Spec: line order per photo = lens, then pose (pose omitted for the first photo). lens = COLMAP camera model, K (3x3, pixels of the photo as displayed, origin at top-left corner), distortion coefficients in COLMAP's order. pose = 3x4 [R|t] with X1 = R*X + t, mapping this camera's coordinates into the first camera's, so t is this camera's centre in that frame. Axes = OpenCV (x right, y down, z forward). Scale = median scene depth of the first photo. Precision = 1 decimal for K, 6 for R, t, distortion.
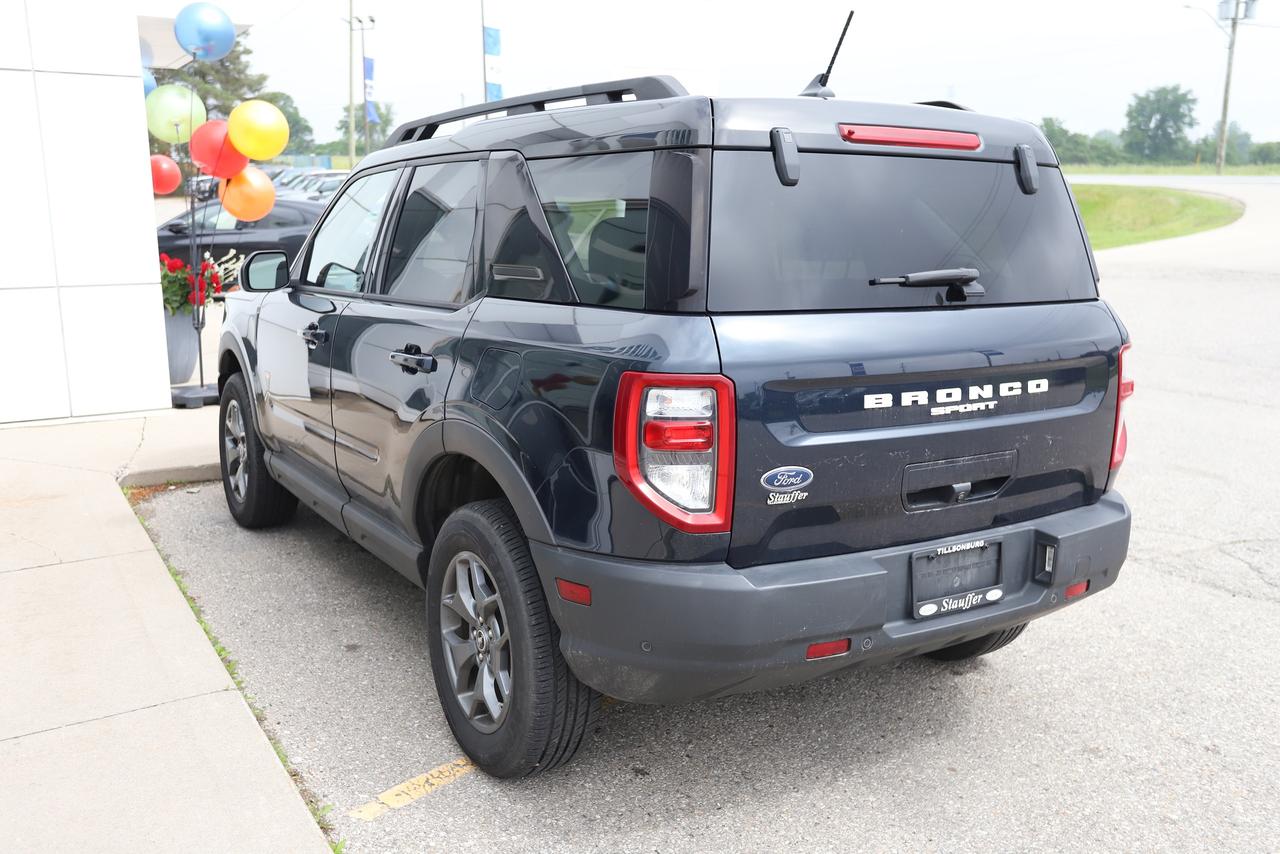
lens RADIAL K [[1142.4, 0, 640.0], [0, 1142.4, 427.0], [0, 0, 1]] dist [0.015809, 0.011405]
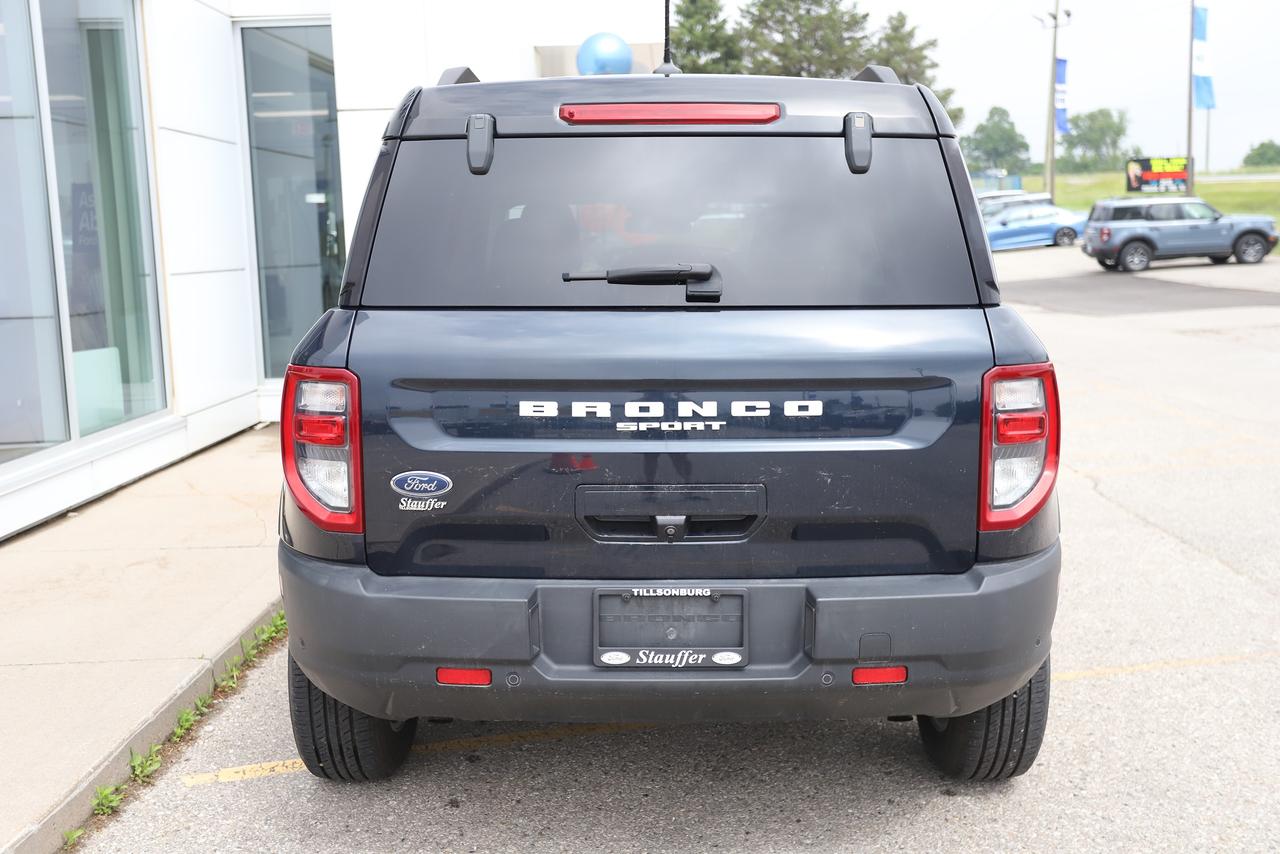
lens RADIAL K [[1332.8, 0, 640.0], [0, 1332.8, 427.0], [0, 0, 1]] dist [0.021241, 0.041432]
pose [[0.848749, 0.054644, -0.525965, 0.777858], [-0.079682, 0.996505, -0.025054, 0.010592], [0.522758, 0.063174, 0.850137, 0.147466]]
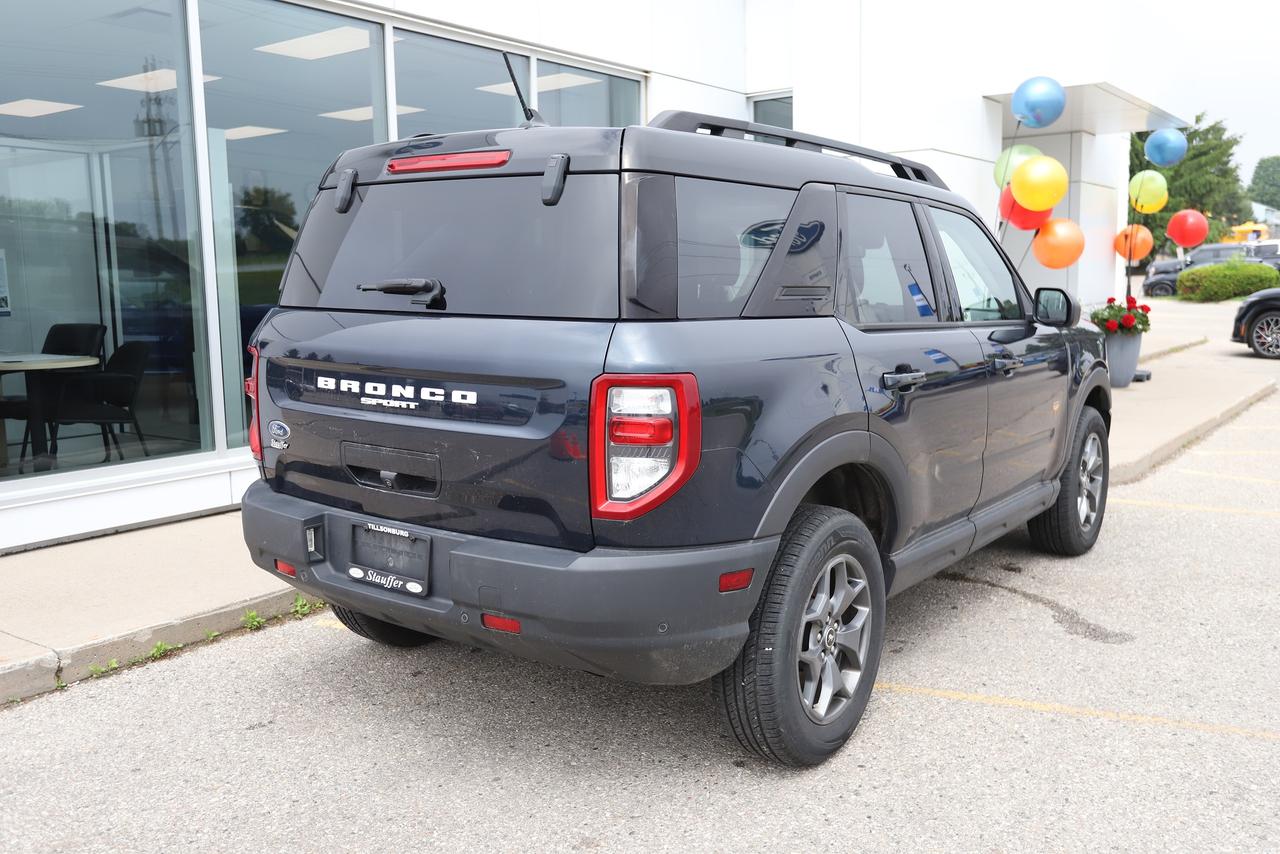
lens RADIAL K [[1086.8, 0, 640.0], [0, 1086.8, 427.0], [0, 0, 1]] dist [0.000645, 0.000850]
pose [[0.385196, 0.120077, -0.914990, 1.331959], [-0.165453, 0.984419, 0.059535, -0.095808], [0.907882, 0.128455, 0.399061, 0.797969]]
